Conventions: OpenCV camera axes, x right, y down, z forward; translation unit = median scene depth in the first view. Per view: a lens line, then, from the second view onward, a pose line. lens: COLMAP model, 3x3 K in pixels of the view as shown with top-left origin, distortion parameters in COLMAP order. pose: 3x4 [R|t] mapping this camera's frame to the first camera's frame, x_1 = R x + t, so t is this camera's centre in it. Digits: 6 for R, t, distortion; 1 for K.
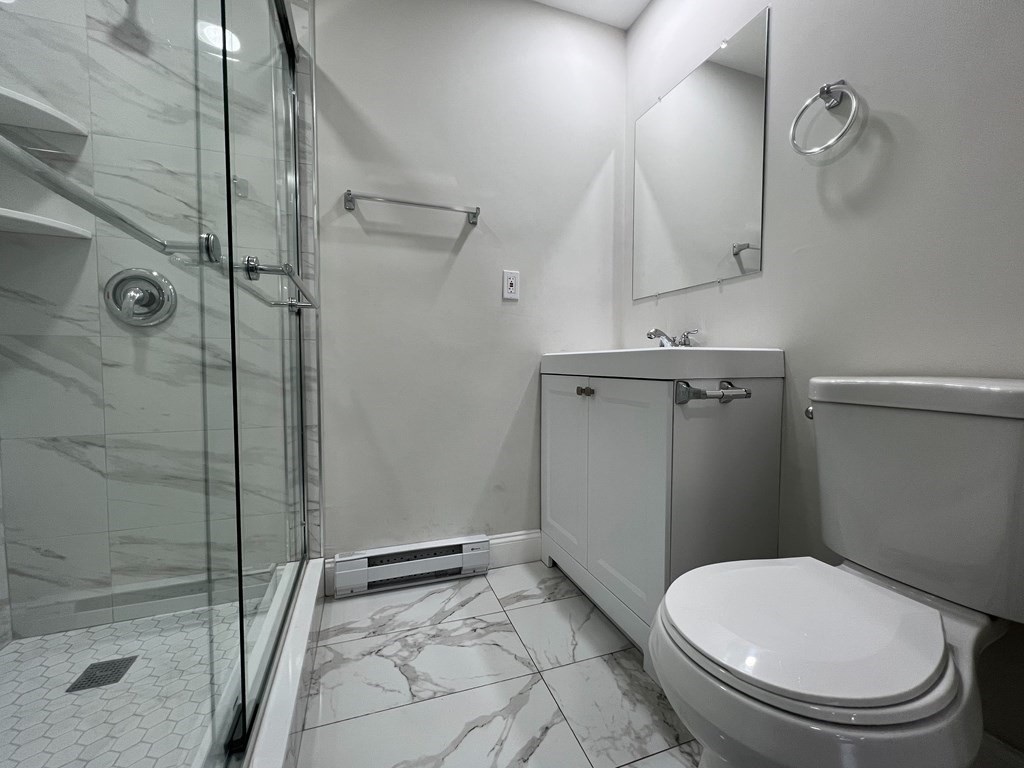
lens RADIAL K [[417.5, 0, 504.3], [0, 417.5, 381.7], [0, 0, 1]] dist [0.000582, -0.000191]
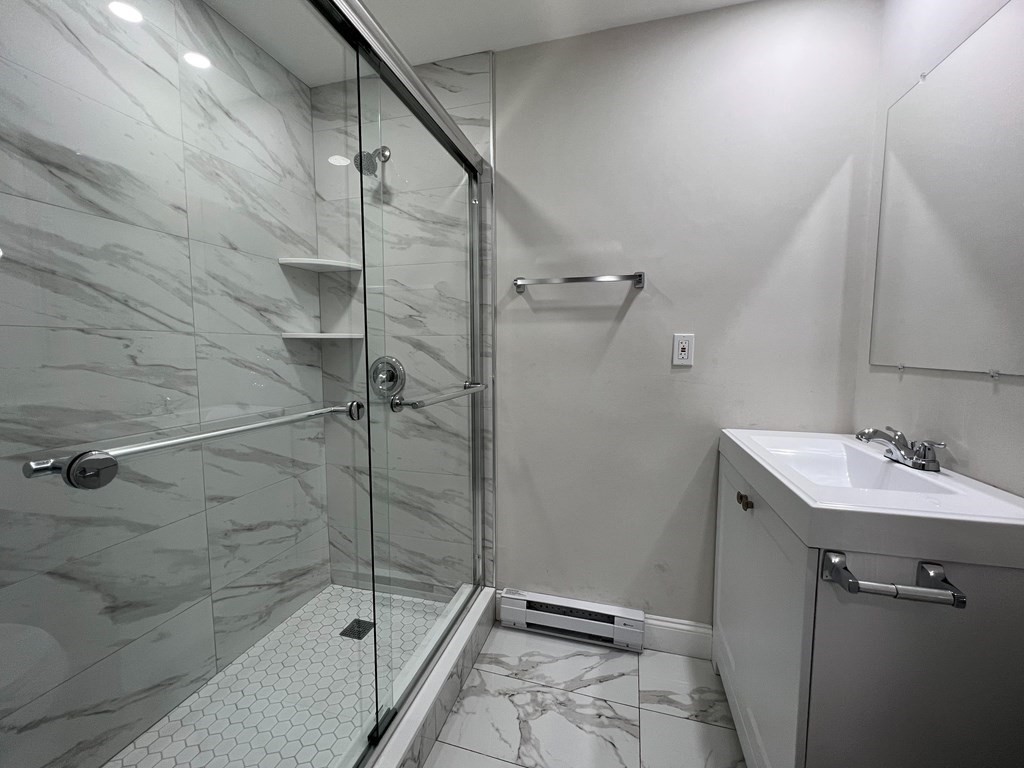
lens RADIAL K [[417.5, 0, 503.4], [0, 417.5, 384.0], [0, 0, 1]] dist [0.000582, -0.000191]
pose [[0.814962, 0.043670, -0.577866, 0.255050], [-0.019640, 0.998665, 0.047772, -0.222687], [0.579181, -0.027583, 0.814732, 0.054874]]
